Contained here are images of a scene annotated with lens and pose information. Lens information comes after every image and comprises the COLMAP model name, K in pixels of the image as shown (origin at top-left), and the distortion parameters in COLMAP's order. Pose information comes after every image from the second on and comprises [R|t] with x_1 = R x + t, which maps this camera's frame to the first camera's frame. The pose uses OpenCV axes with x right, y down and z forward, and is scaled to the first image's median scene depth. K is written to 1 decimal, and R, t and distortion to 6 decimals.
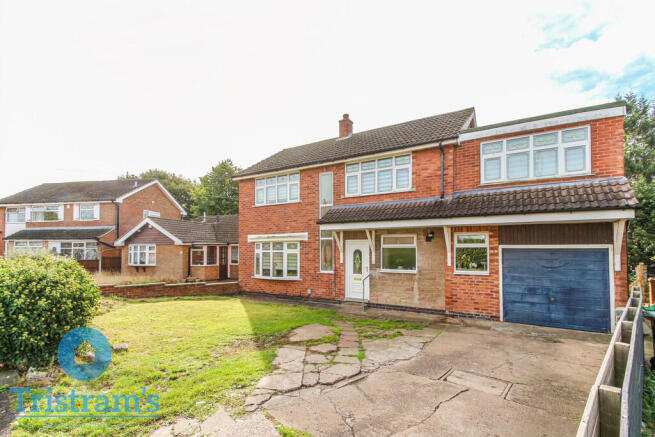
lens RADIAL K [[307.7, 0, 327.6], [0, 307.7, 227.4], [0, 0, 1]] dist [0.010201, -0.000478]
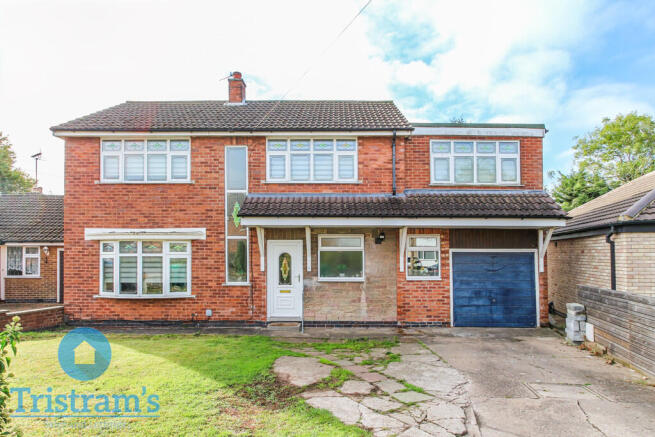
lens RADIAL K [[369.2, 0, 327.5], [0, 369.2, 230.9], [0, 0, 1]] dist [-0.014661, 0.000787]
pose [[0.855647, 0.035103, 0.516368, -0.317809], [-0.040413, 0.999183, -0.000958, 0.015453], [-0.515980, -0.020048, 0.856366, 0.179536]]
